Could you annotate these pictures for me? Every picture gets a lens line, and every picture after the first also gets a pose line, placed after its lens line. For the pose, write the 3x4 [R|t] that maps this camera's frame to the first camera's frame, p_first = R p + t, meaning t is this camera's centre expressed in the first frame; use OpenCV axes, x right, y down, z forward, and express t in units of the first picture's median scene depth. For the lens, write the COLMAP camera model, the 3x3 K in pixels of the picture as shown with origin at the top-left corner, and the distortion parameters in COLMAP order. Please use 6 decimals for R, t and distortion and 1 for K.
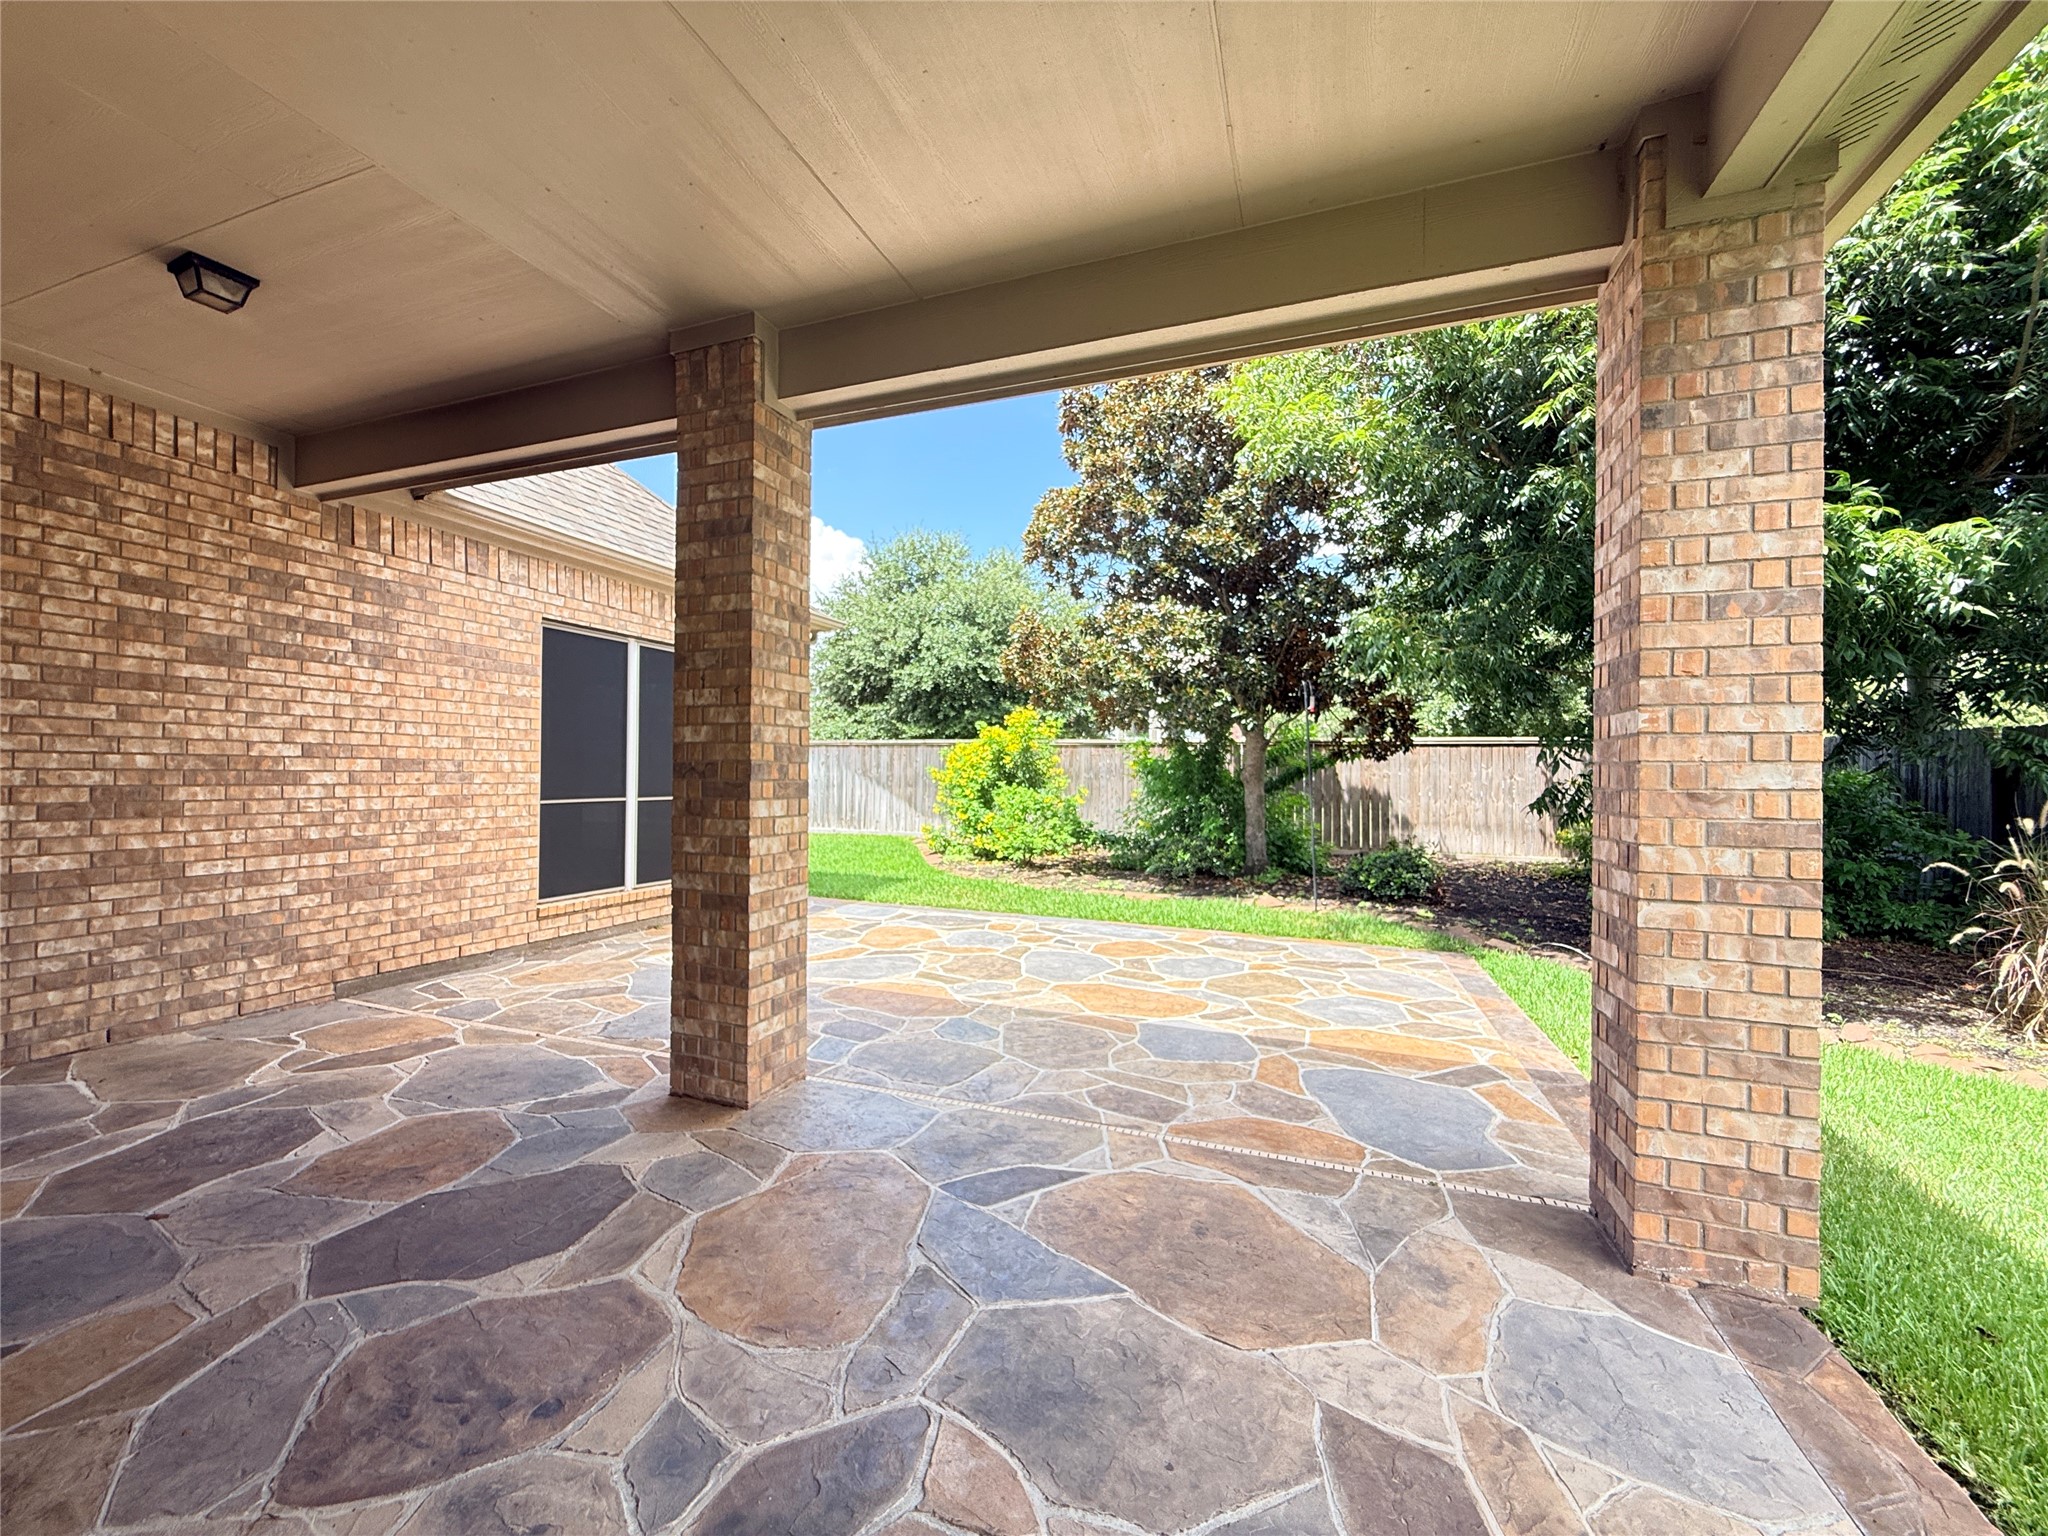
lens RADIAL K [[820.0, 0, 1021.3], [0, 820.0, 774.9], [0, 0, 1]] dist [0.000277, -0.000133]
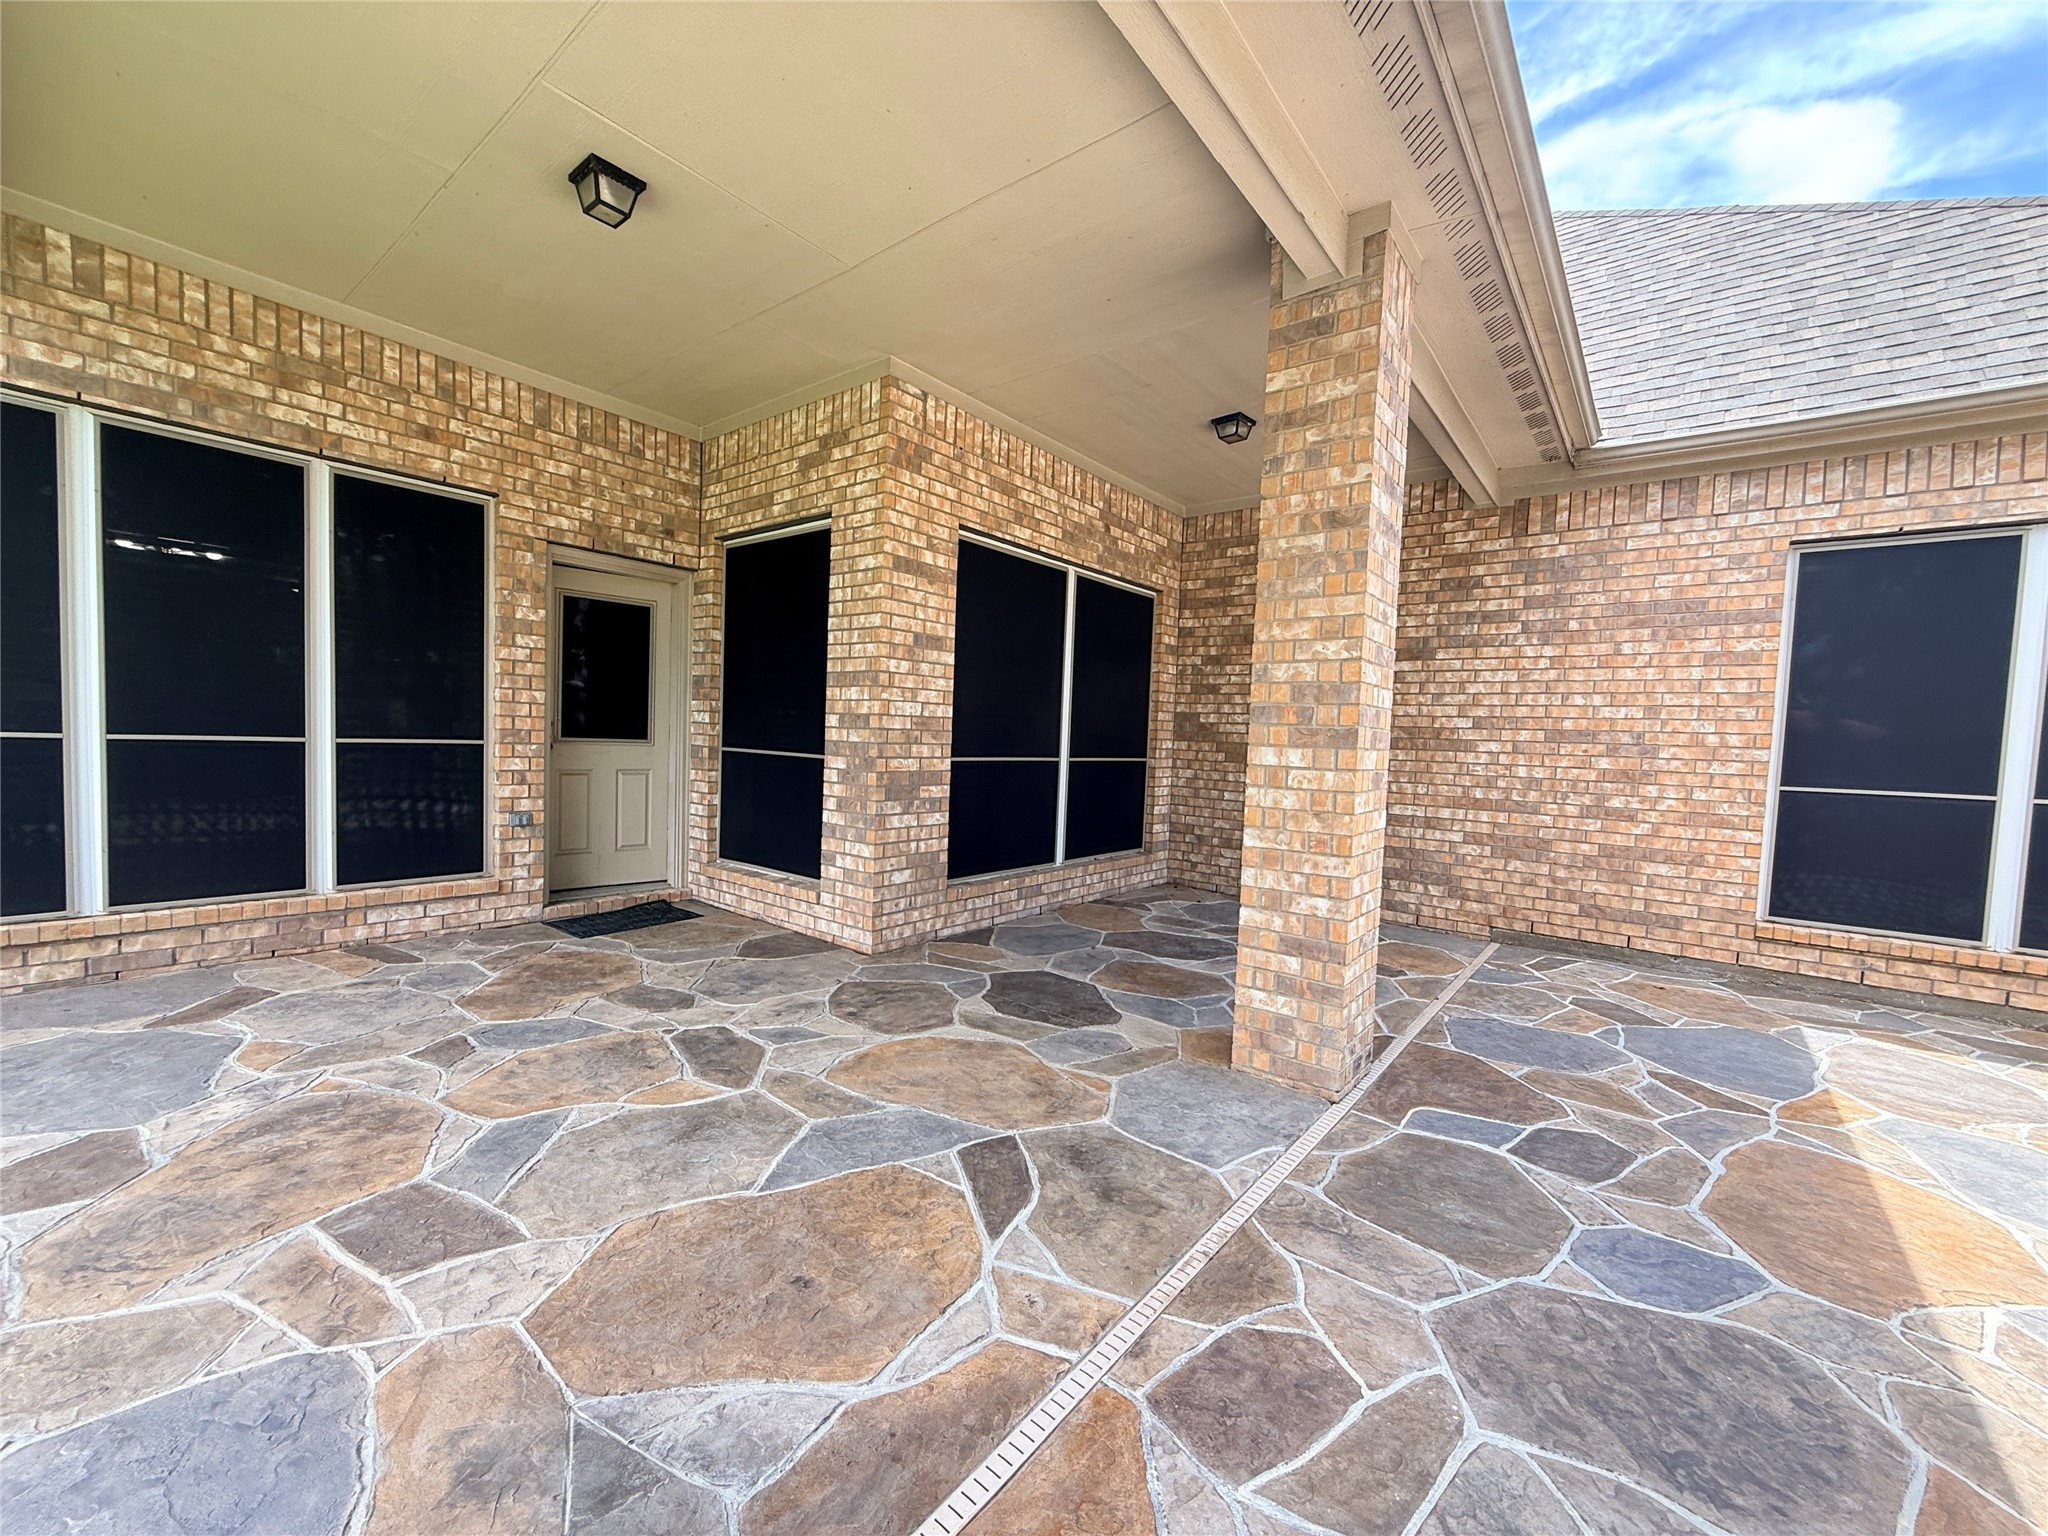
lens RADIAL K [[817.6, 0, 1019.5], [0, 817.6, 774.5], [0, 0, 1]] dist [0.001115, 0.000134]
pose [[-0.315654, 0.021082, -0.948640, 0.453099], [-0.041503, 0.998490, 0.036000, 0.029224], [0.947966, 0.050735, -0.314303, 0.740964]]
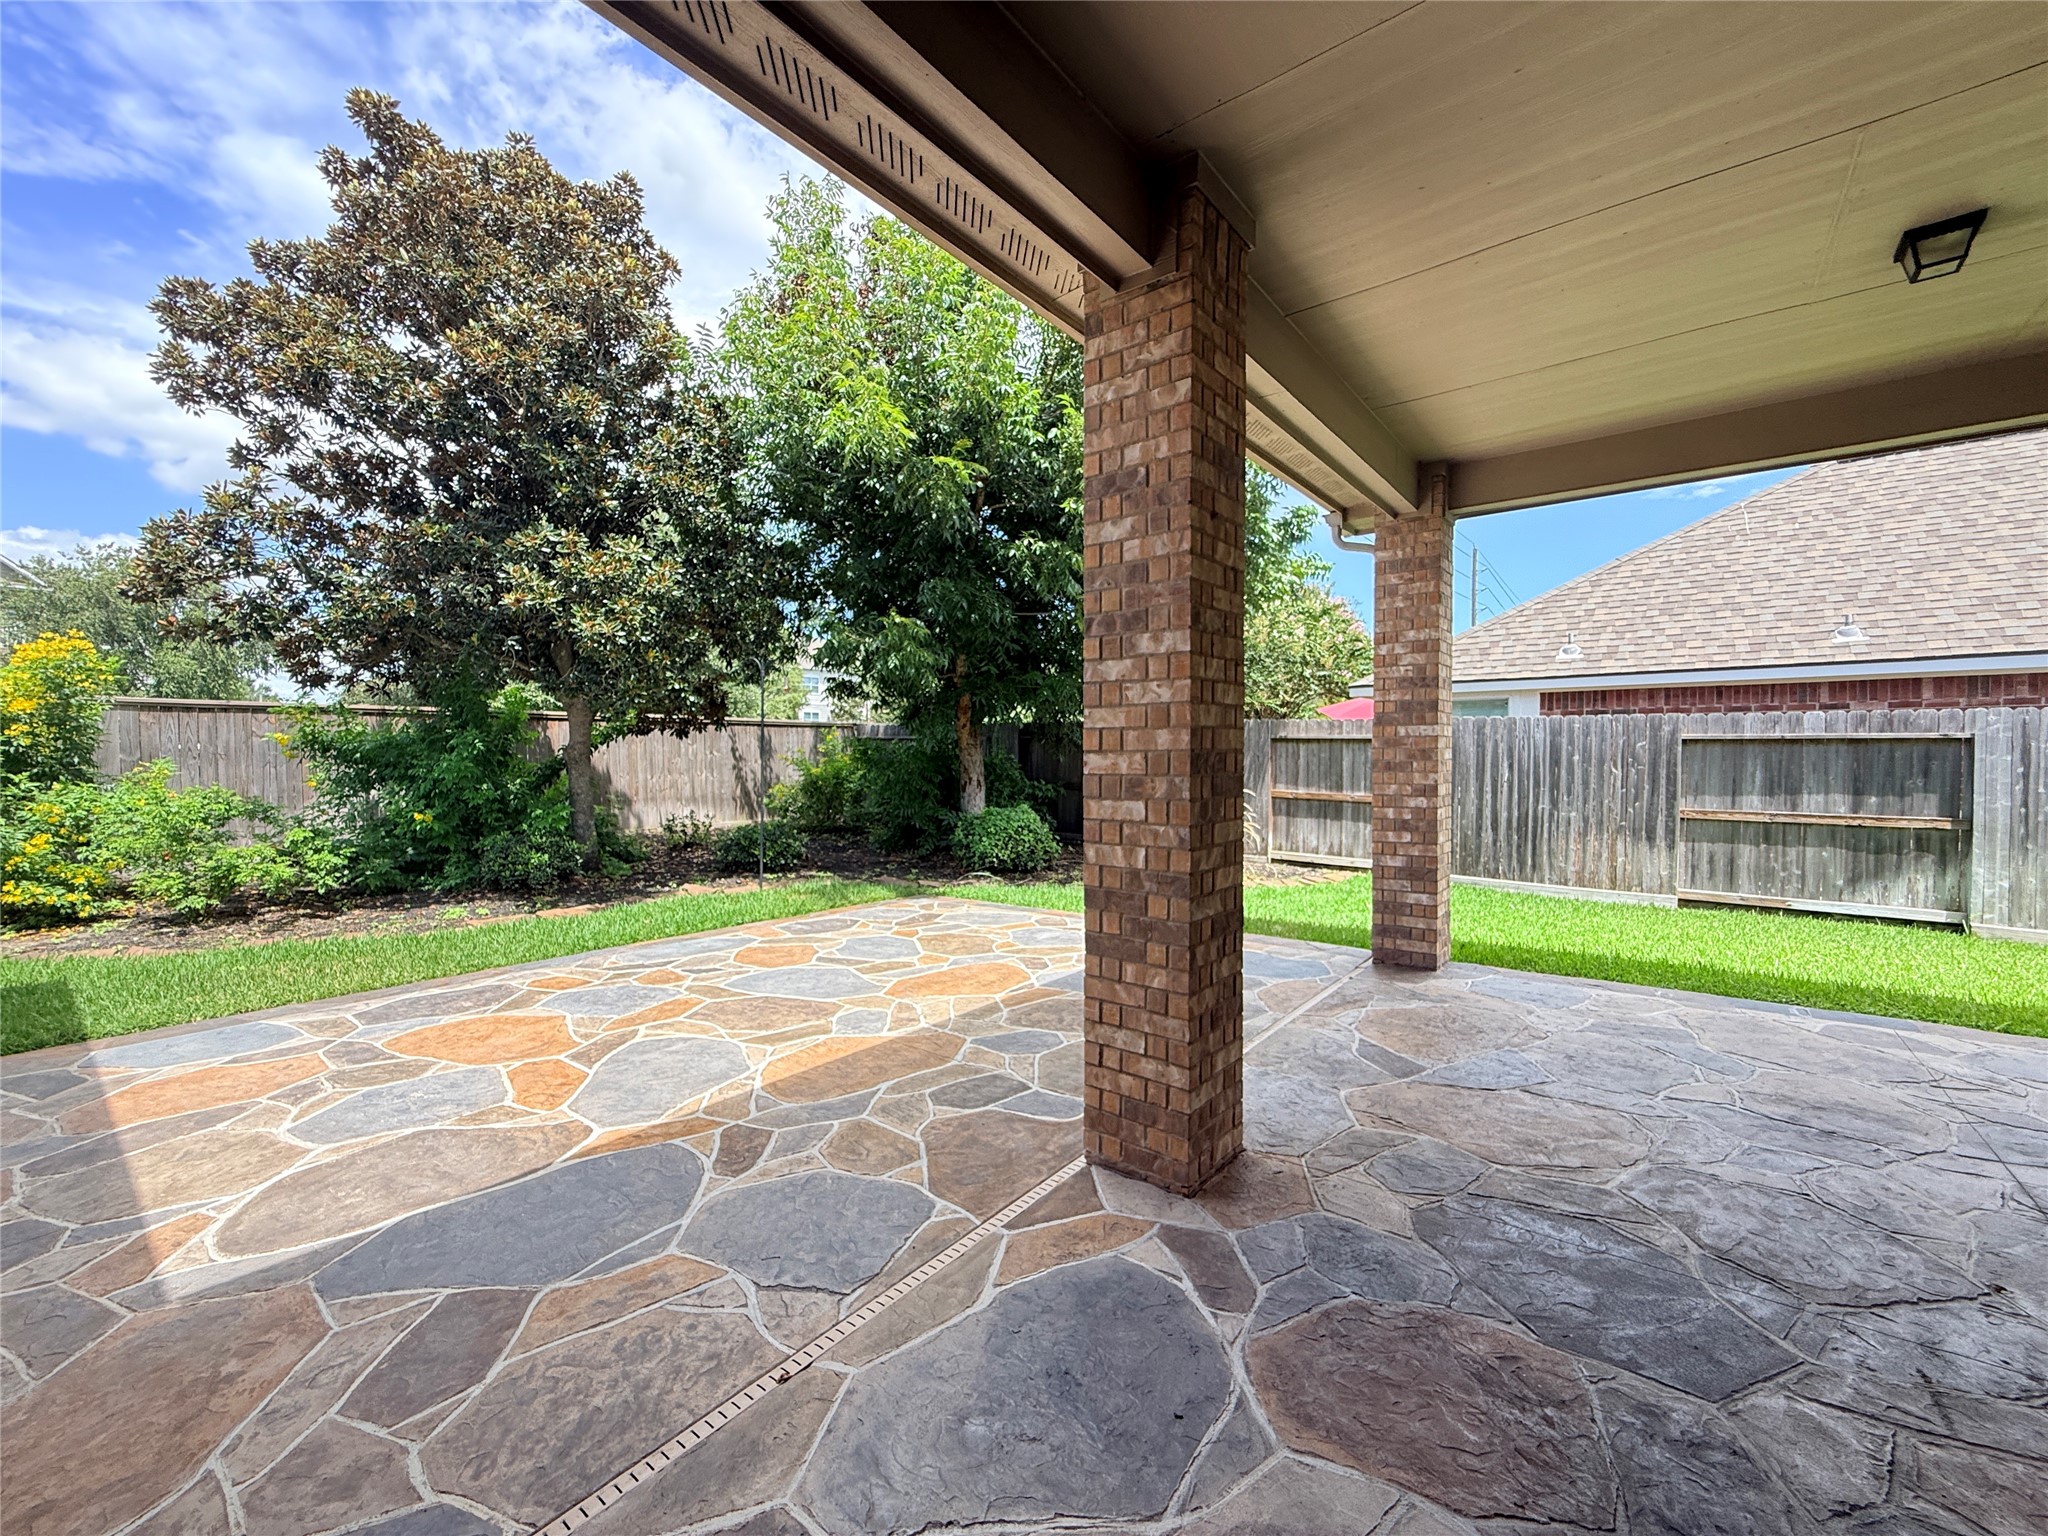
lens RADIAL K [[820.0, 0, 1021.3], [0, 820.0, 774.9], [0, 0, 1]] dist [0.000277, -0.000133]
pose [[0.308020, -0.036891, 0.950664, -0.863659], [0.005256, 0.999299, 0.037075, -0.016173], [-0.951365, -0.006423, 0.307998, 0.678481]]
